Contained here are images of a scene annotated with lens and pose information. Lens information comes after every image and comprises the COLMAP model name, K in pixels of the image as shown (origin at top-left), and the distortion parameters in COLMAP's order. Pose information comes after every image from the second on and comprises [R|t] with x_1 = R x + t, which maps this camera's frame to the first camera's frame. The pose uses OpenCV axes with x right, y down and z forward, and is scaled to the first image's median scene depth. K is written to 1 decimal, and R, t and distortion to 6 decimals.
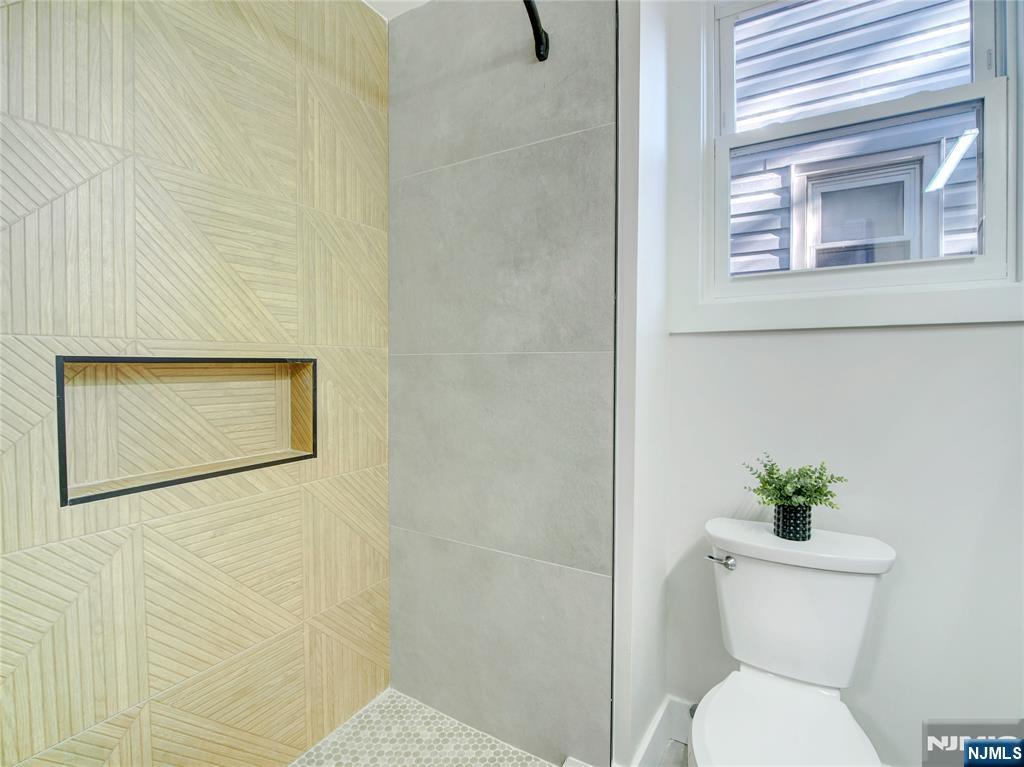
lens RADIAL K [[495.0, 0, 512.6], [0, 495.0, 381.3], [0, 0, 1]] dist [-0.020956, -0.000776]
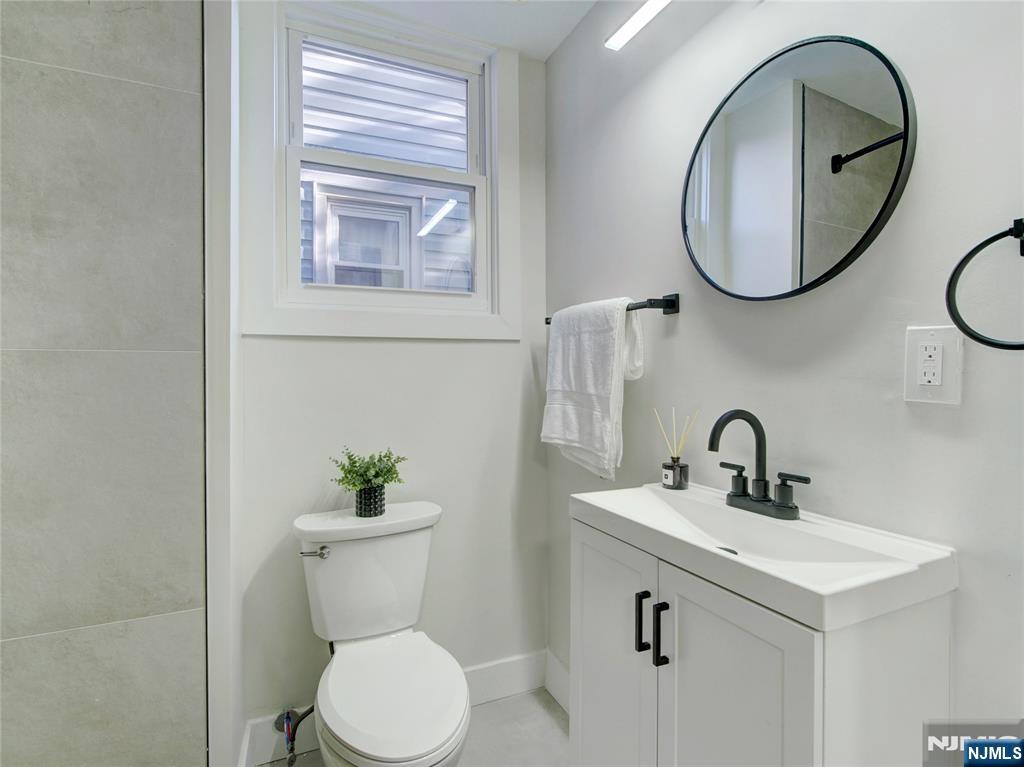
lens RADIAL K [[523.4, 0, 511.5], [0, 523.4, 380.8], [0, 0, 1]] dist [-0.001424, 0.000410]
pose [[0.565950, -0.016492, 0.824275, -0.254210], [0.027661, 0.999617, 0.001008, 0.006676], [-0.823975, 0.022230, 0.566189, 0.011350]]
